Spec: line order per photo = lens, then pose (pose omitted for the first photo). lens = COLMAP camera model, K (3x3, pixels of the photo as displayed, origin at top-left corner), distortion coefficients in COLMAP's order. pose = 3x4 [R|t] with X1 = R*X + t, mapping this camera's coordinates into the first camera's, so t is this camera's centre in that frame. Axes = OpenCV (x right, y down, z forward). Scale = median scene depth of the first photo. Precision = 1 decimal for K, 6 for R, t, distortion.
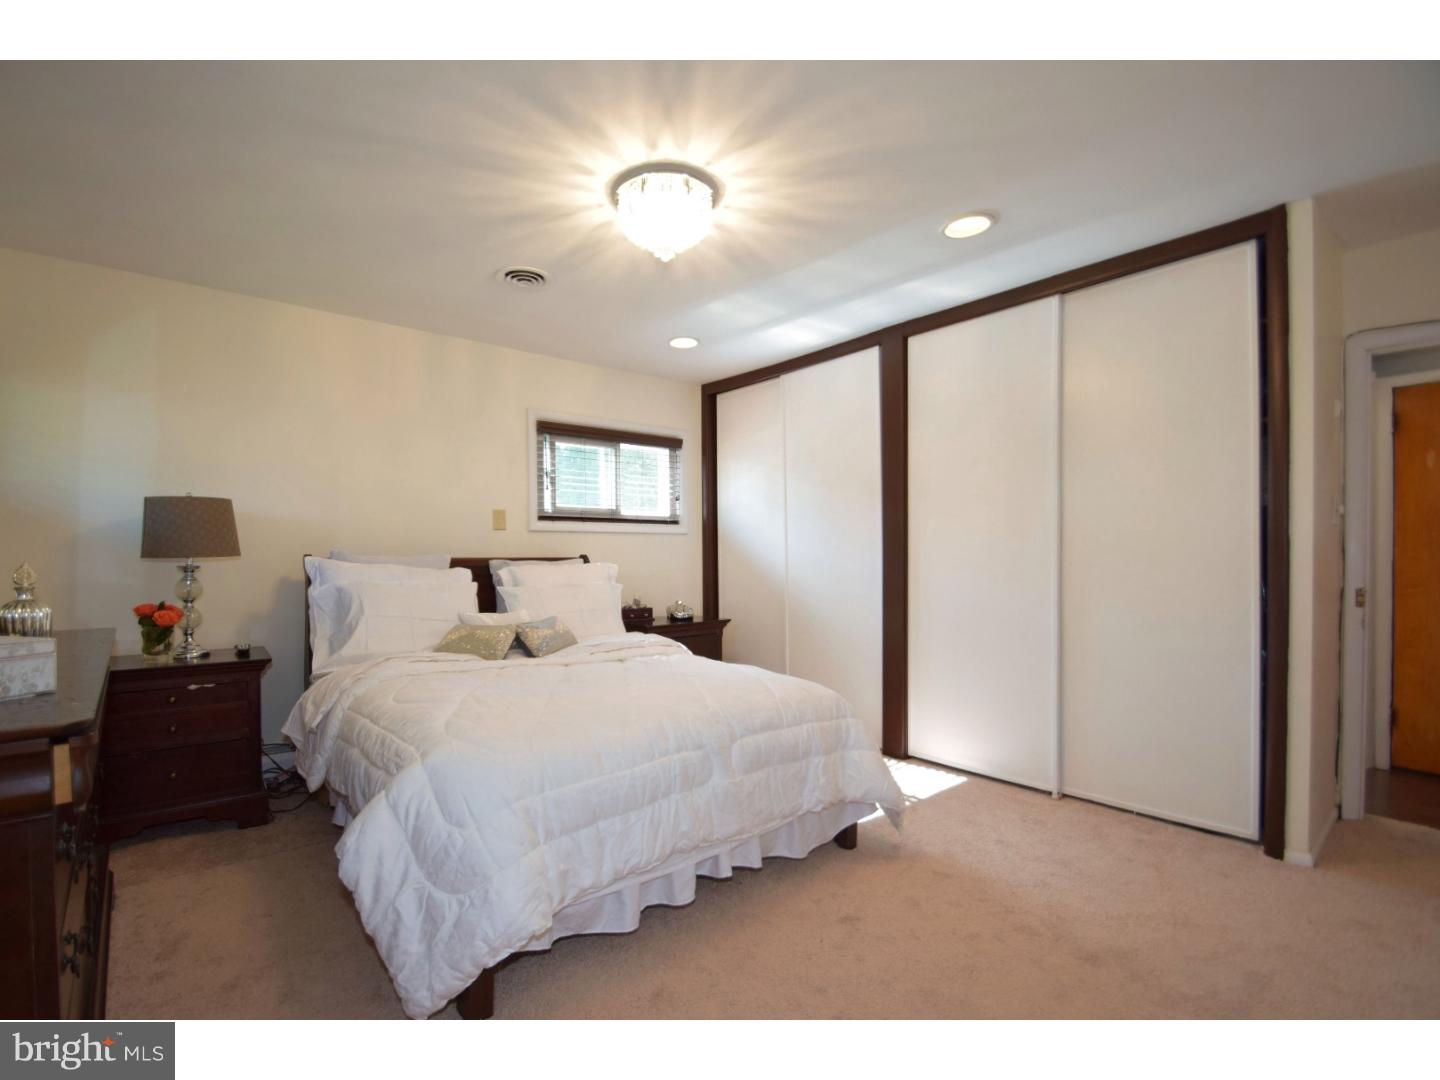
lens RADIAL K [[647.9, 0, 691.6], [0, 647.9, 565.3], [0, 0, 1]] dist [0.002105, -0.010906]
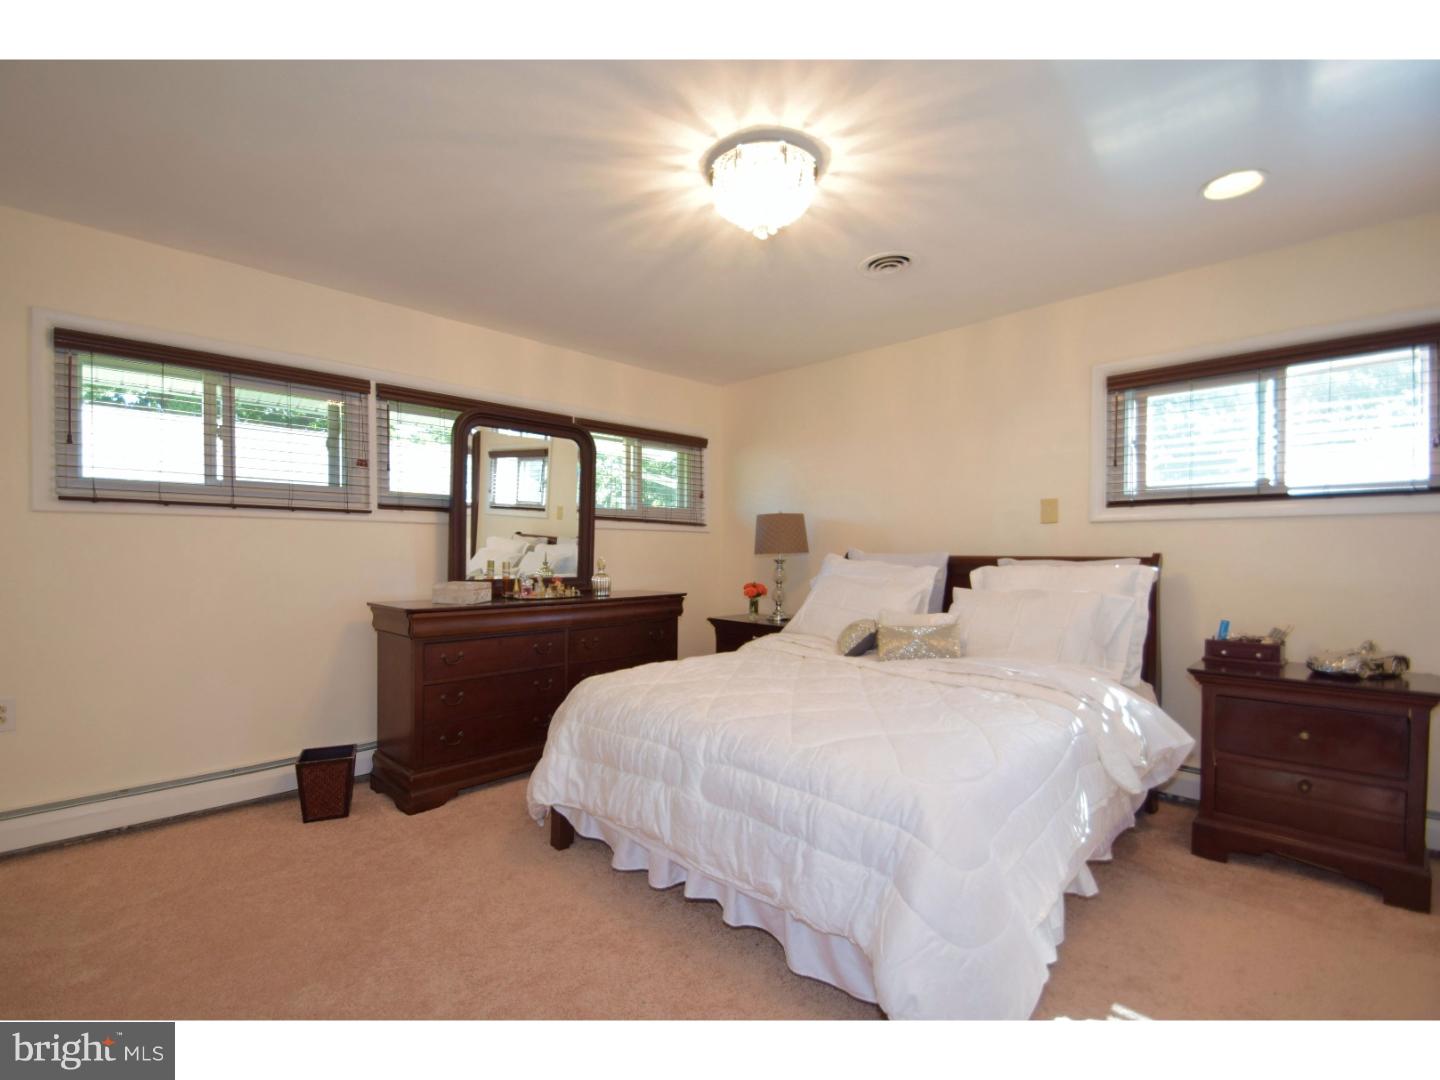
lens RADIAL K [[647.9, 0, 691.6], [0, 647.9, 565.3], [0, 0, 1]] dist [0.002105, -0.010906]
pose [[0.103130, 0.025001, -0.994354, 0.595779], [-0.013310, 0.999629, 0.023753, -0.015739], [0.994579, 0.010786, 0.103425, 0.543893]]
